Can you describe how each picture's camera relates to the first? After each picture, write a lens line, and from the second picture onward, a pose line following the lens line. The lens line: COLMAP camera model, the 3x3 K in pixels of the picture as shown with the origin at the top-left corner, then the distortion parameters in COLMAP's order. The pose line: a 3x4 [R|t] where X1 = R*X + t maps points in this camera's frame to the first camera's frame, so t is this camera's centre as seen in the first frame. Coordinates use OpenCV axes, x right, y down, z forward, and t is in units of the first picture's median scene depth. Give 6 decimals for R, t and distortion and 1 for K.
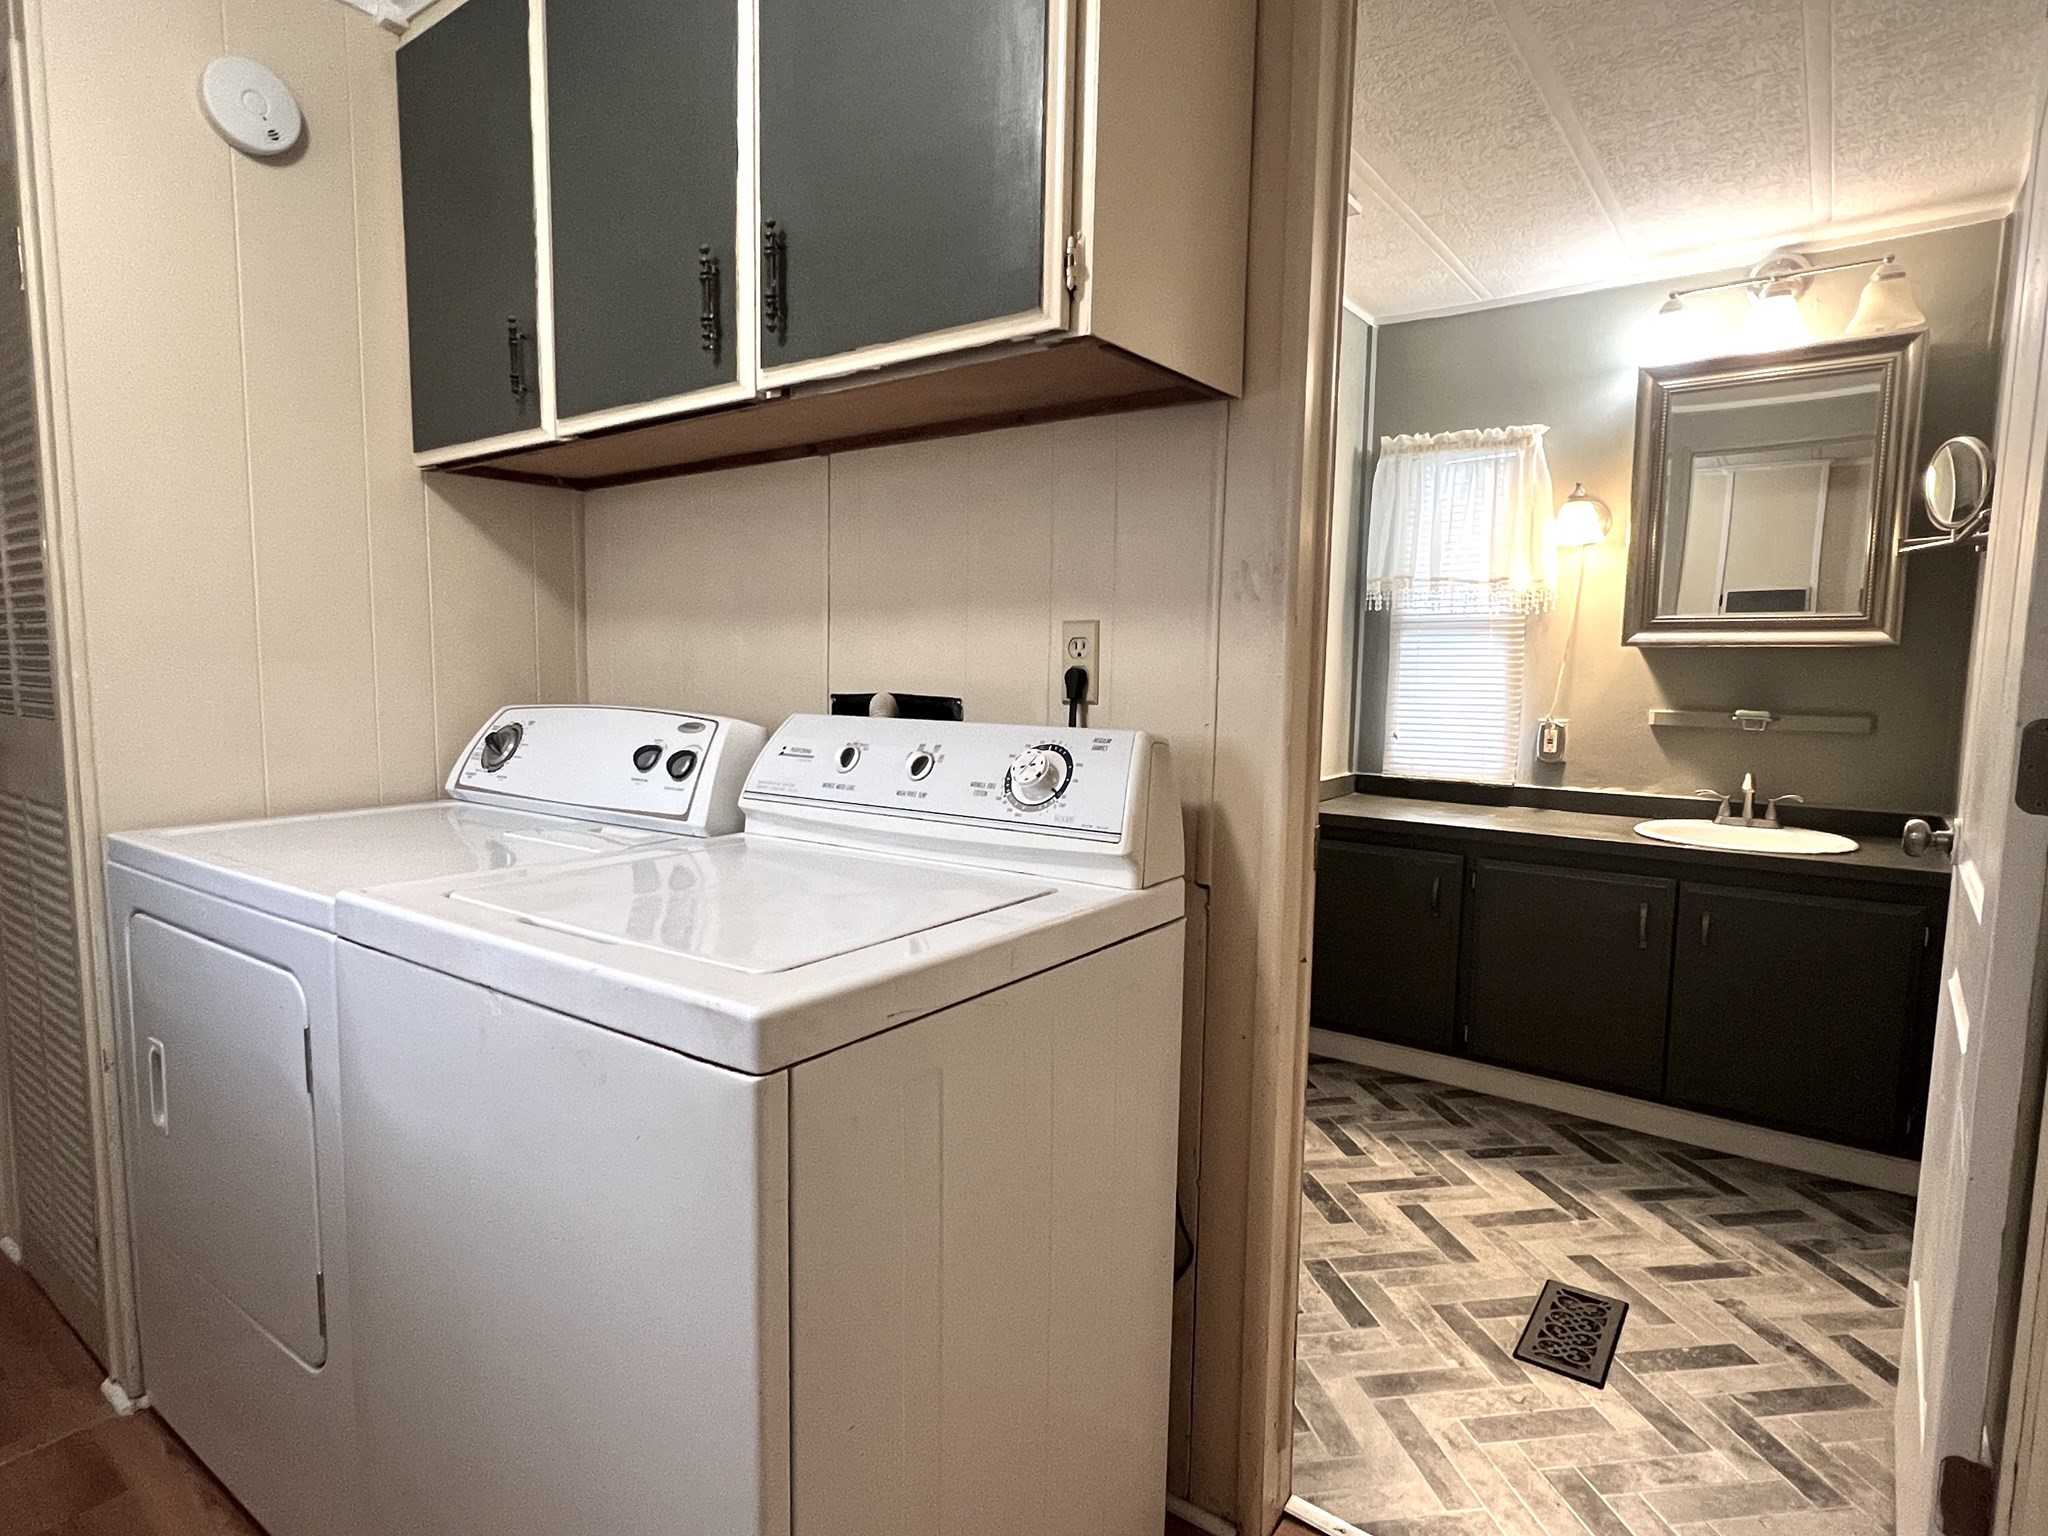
lens RADIAL K [[1086.7, 0, 1021.1], [0, 1086.7, 768.9], [0, 0, 1]] dist [-0.005211, 0.001674]
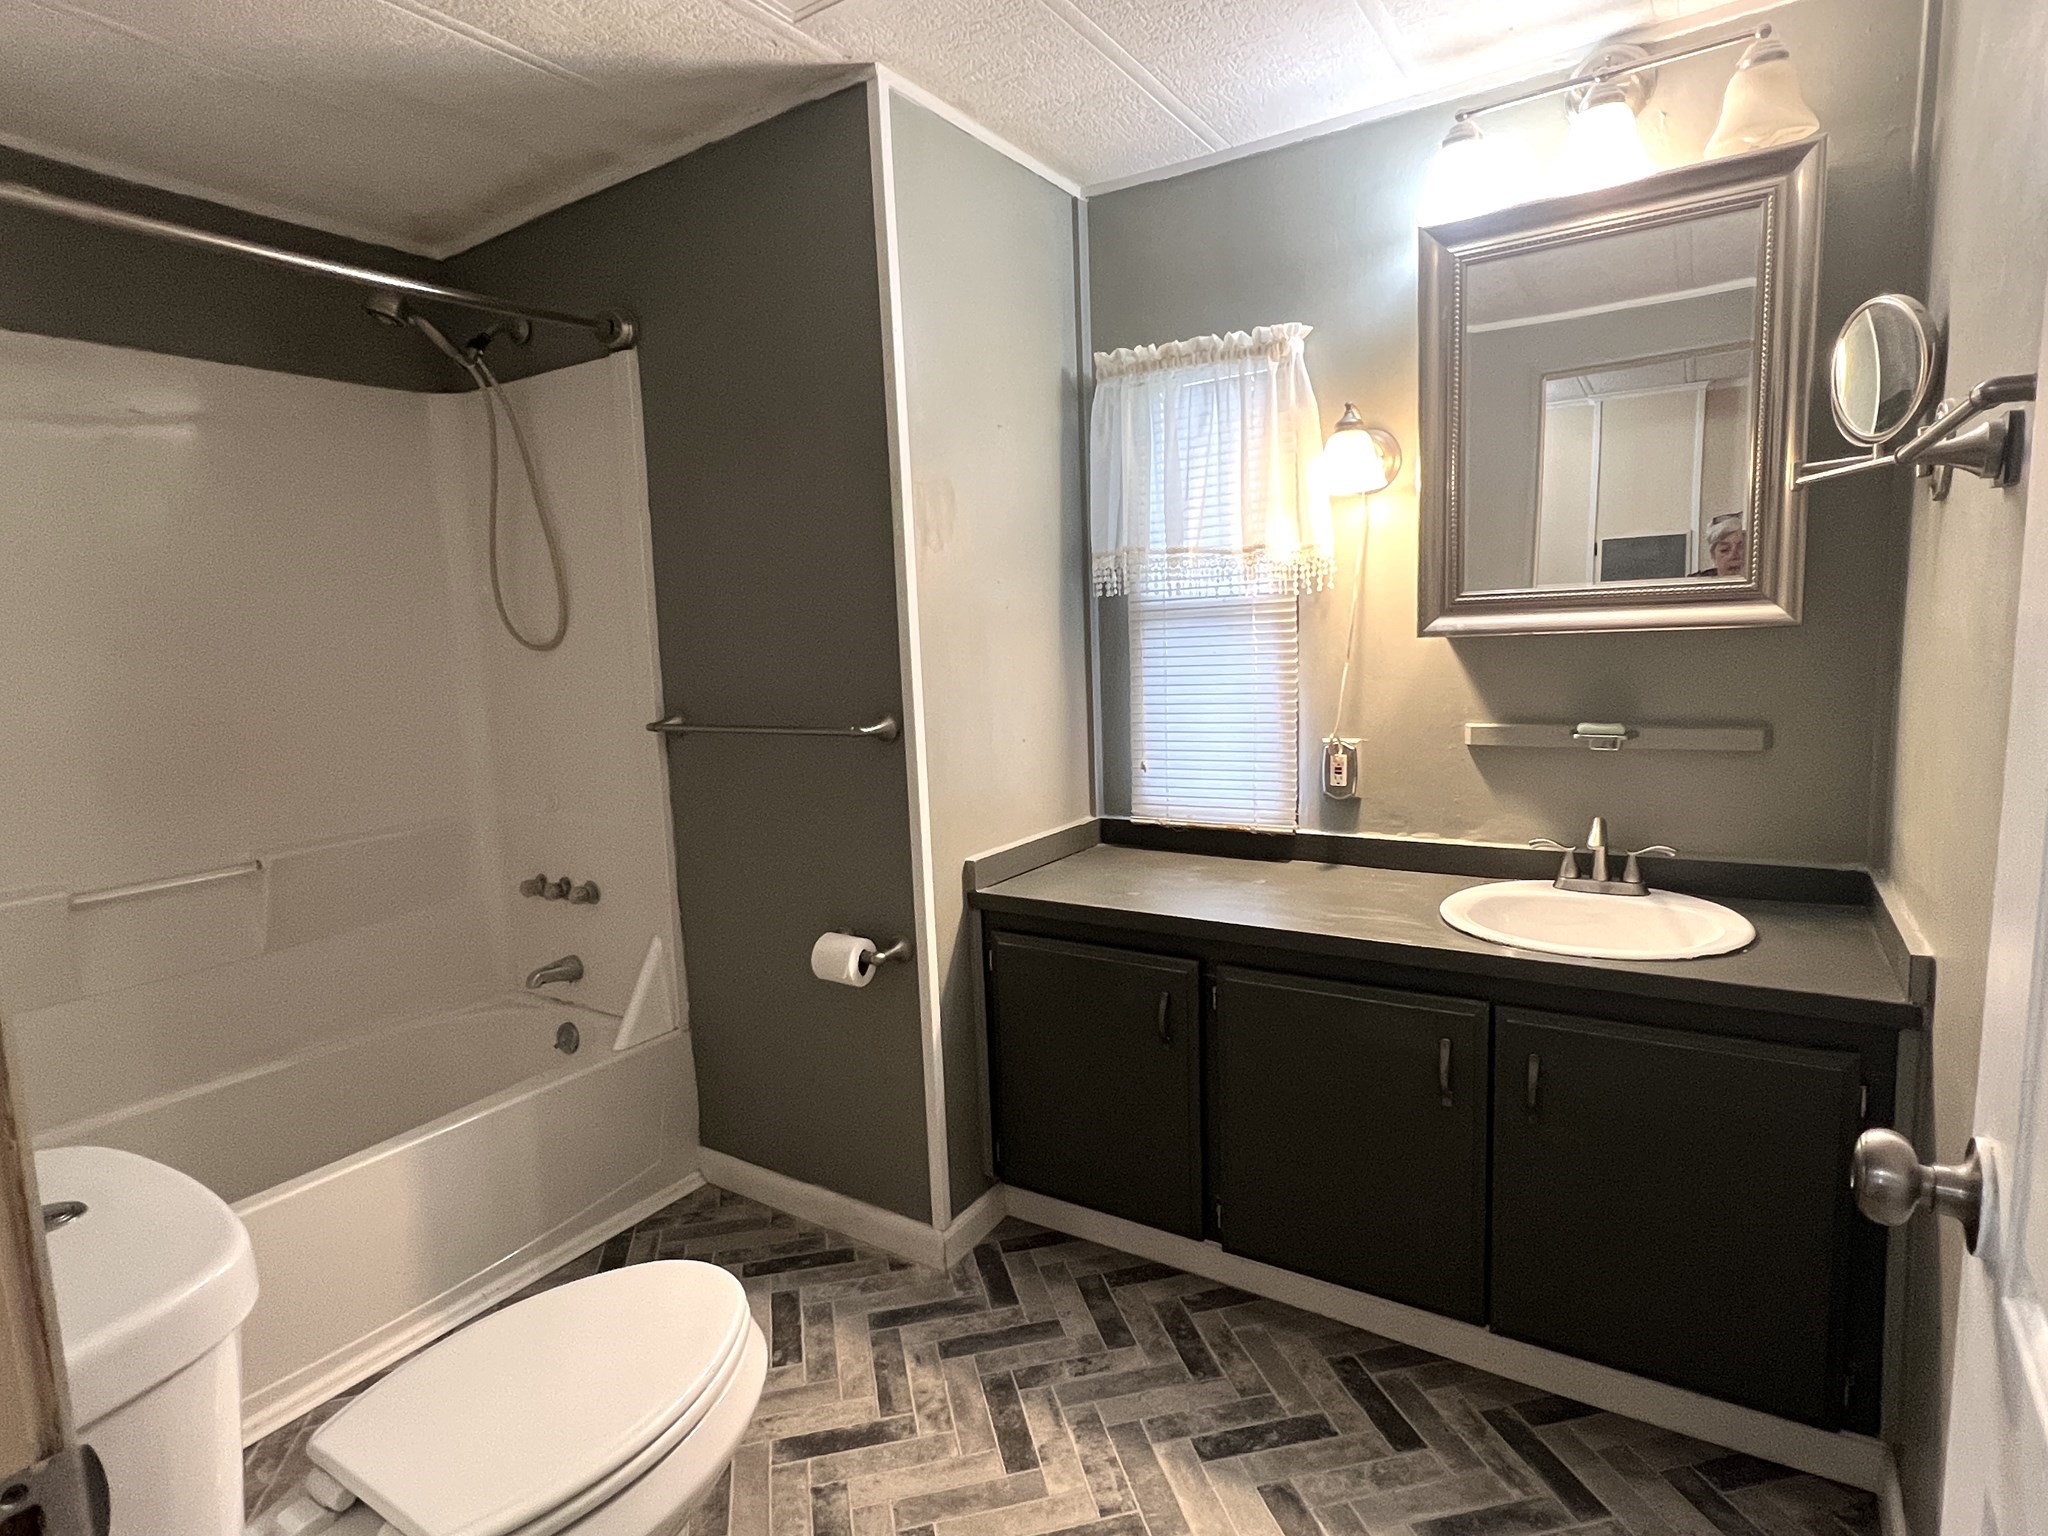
lens RADIAL K [[1086.7, 0, 1024.6], [0, 1086.7, 767.4], [0, 0, 1]] dist [-0.005211, 0.001674]
pose [[0.996158, -0.058444, 0.065215, 0.263418], [0.056844, 0.998041, 0.026124, -0.065356], [-0.066614, -0.022316, 0.997529, 0.335580]]
